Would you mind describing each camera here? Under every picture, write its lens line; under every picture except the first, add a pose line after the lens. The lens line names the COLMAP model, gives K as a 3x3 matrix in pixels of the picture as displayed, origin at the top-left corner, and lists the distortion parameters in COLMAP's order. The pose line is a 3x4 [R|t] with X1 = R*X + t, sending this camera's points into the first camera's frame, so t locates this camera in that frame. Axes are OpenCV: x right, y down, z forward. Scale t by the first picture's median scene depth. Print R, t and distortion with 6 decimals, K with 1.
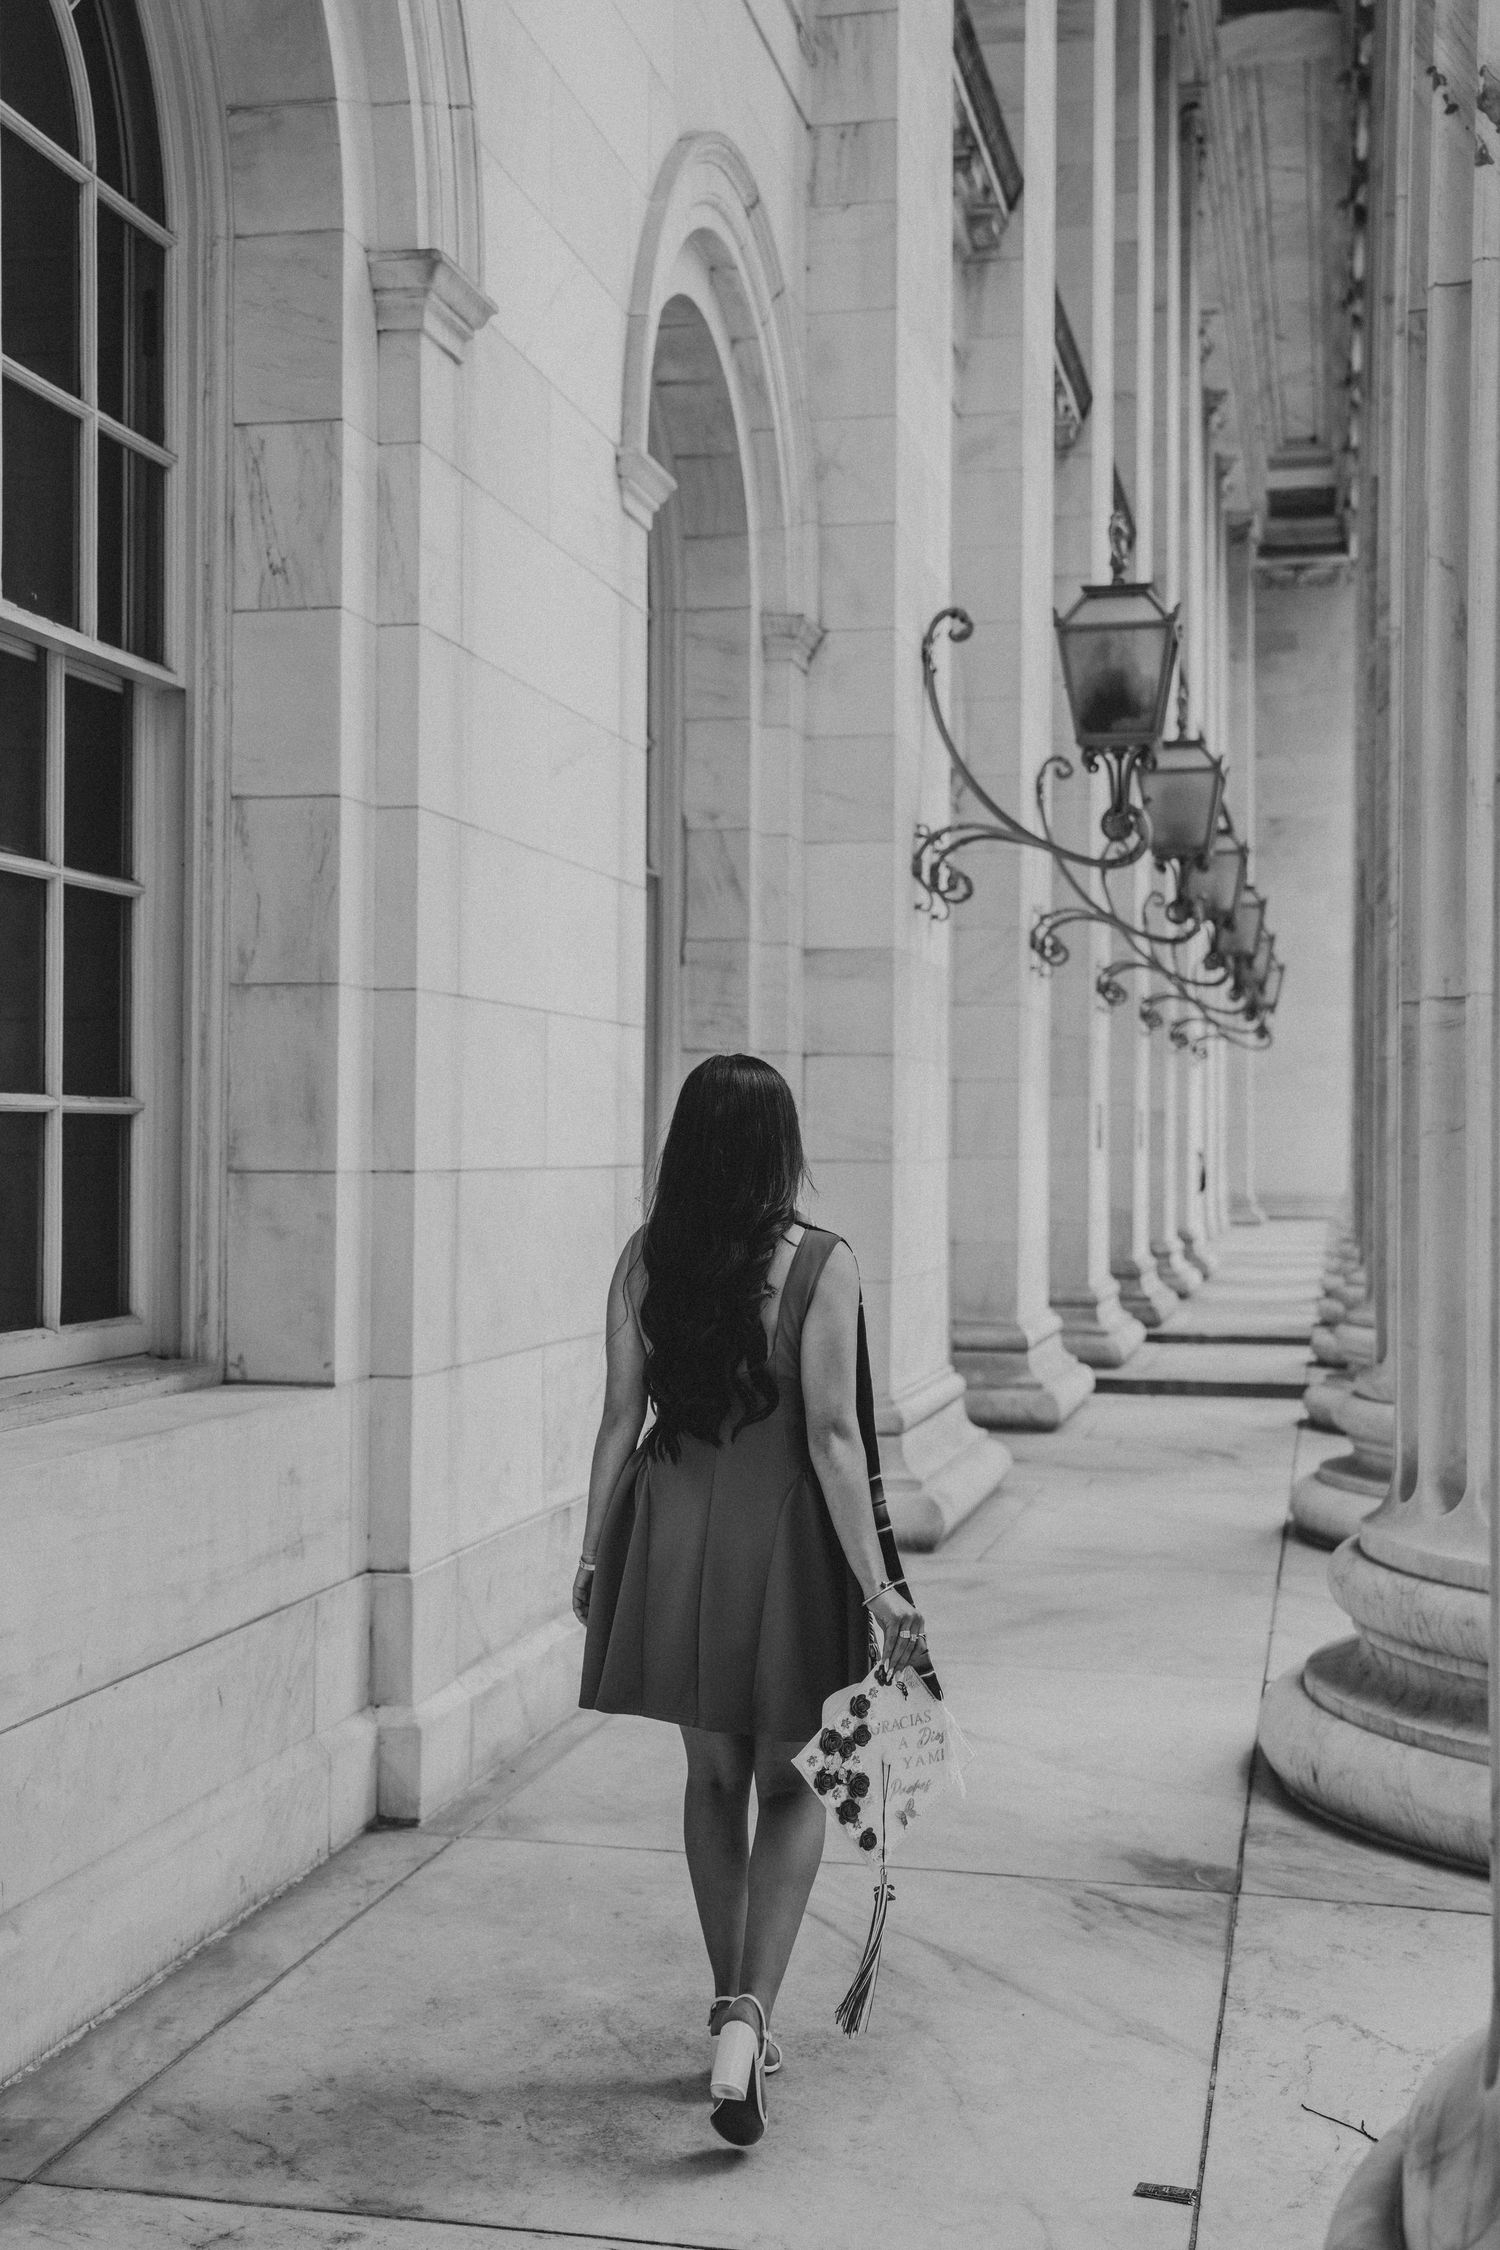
lens RADIAL K [[2597.1, 0, 750.0], [0, 2597.1, 1125.0], [0, 0, 1]] dist [0.007279, 0.159933]
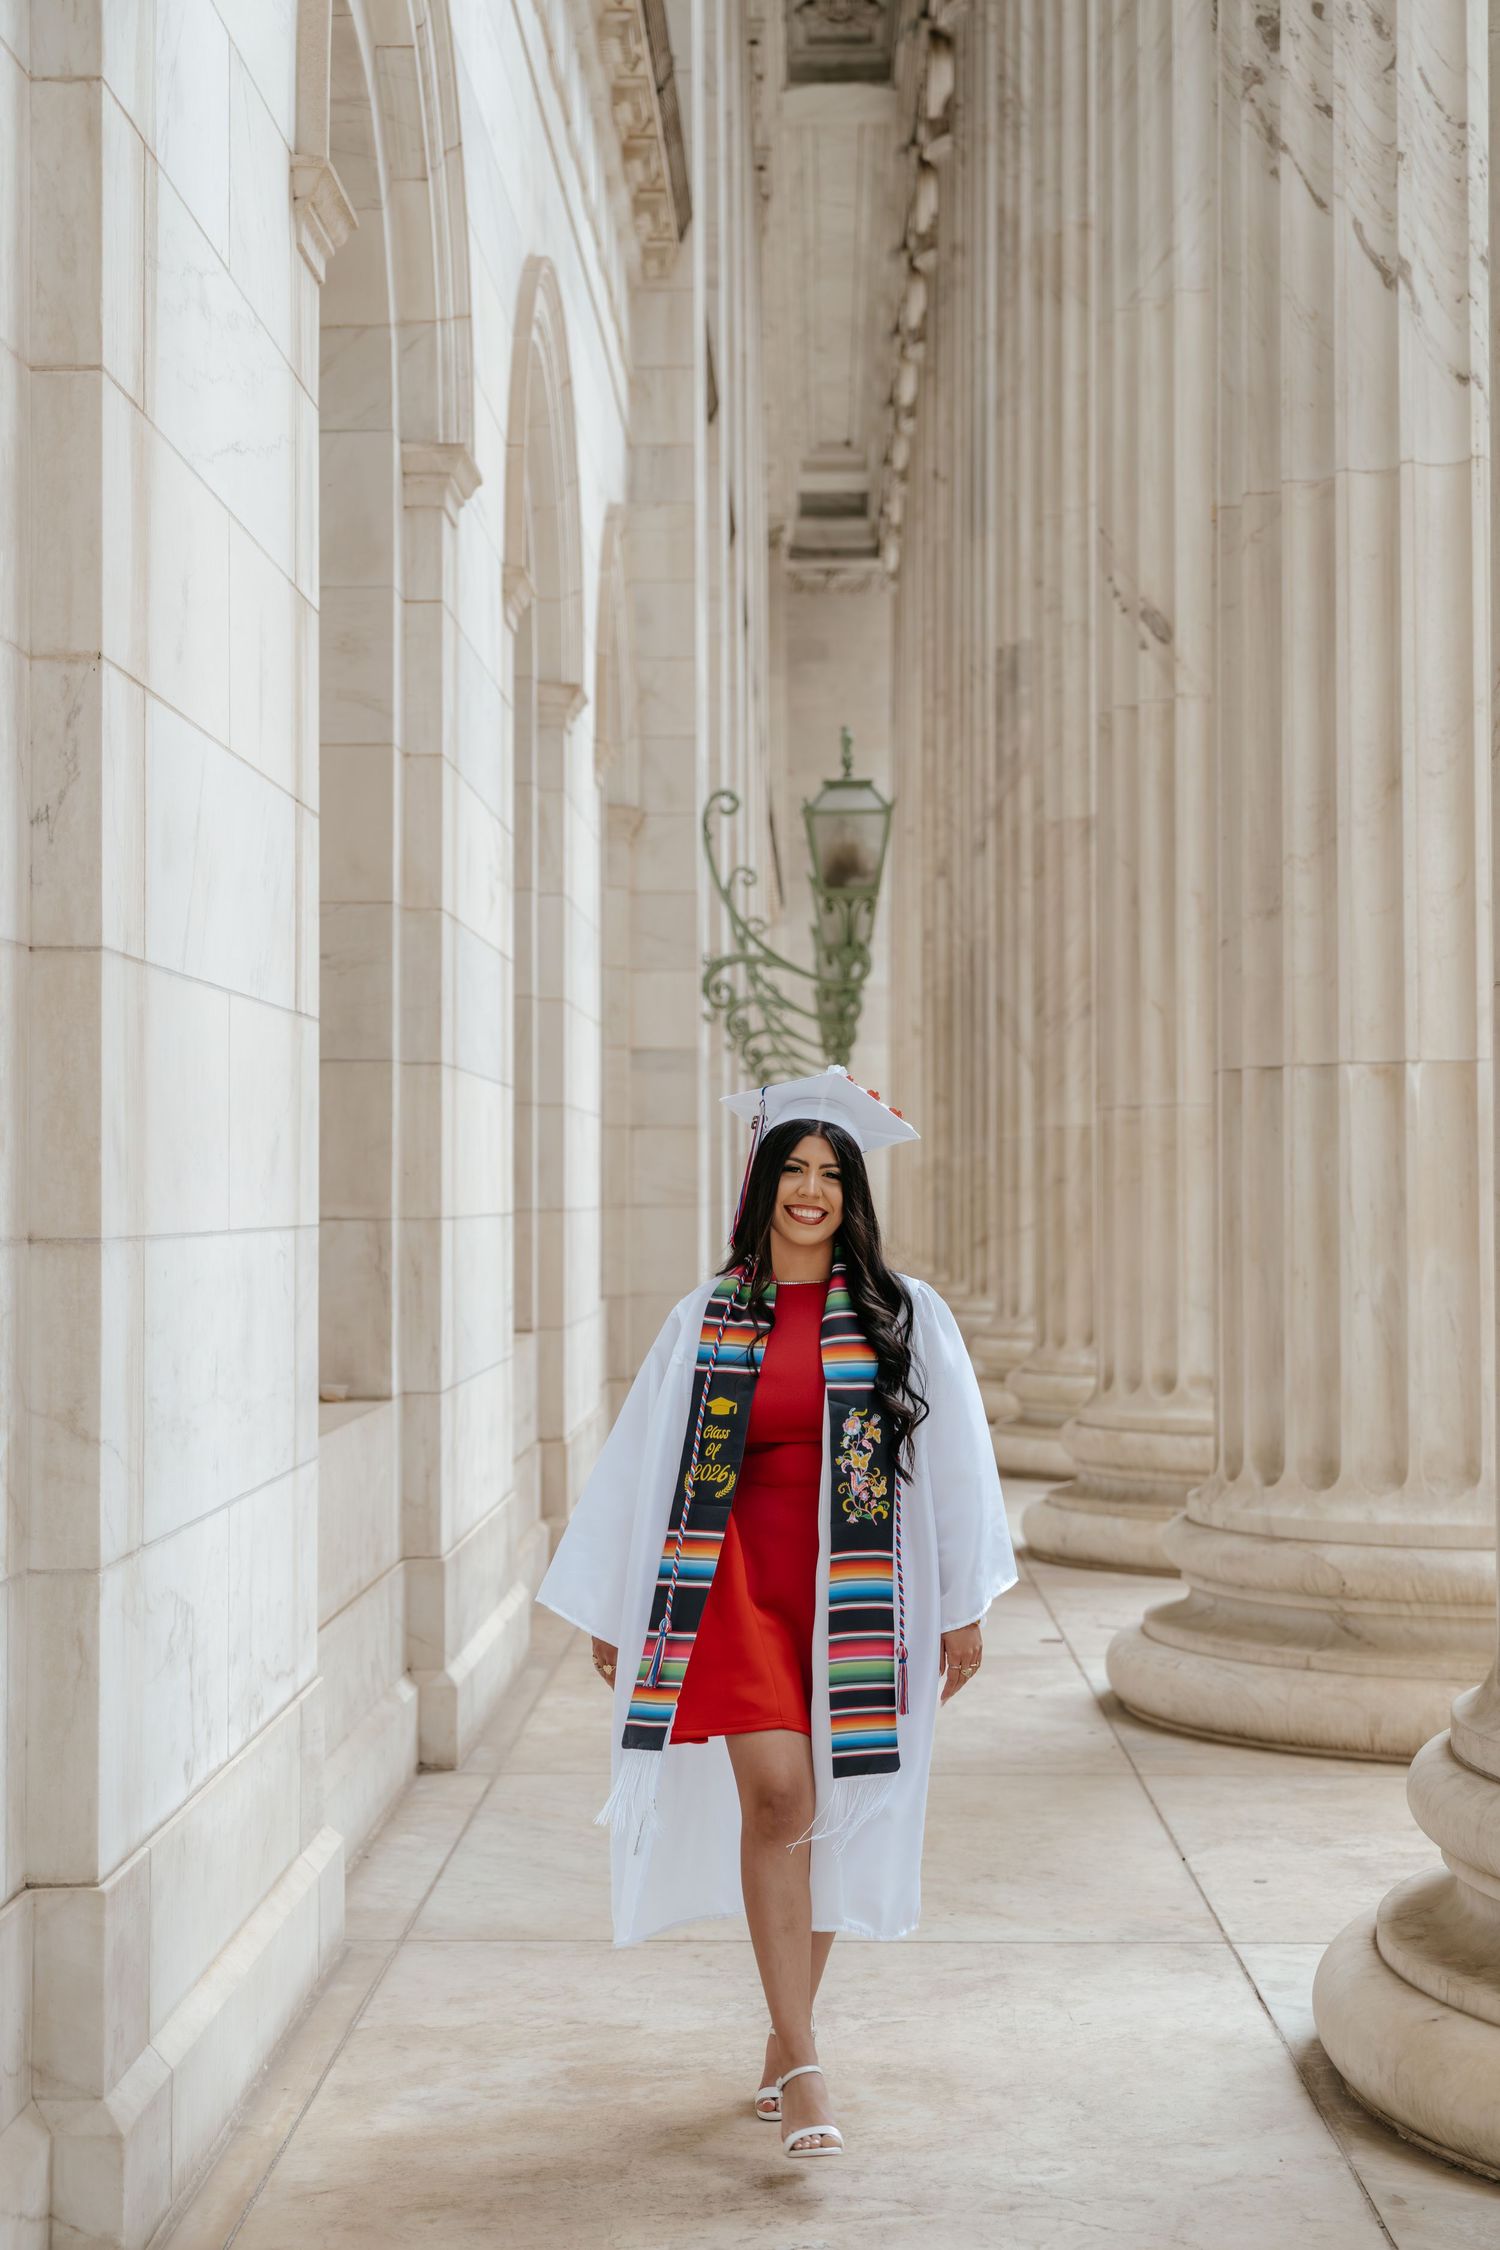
lens RADIAL K [[3388.8, 0, 750.0], [0, 3388.8, 1125.0], [0, 0, 1]] dist [-0.000623, -0.044634]
pose [[0.978447, -0.004232, 0.206457, -0.089974], [0.006918, 0.999901, -0.012292, -0.001836], [-0.206384, 0.013456, 0.978378, -0.235160]]
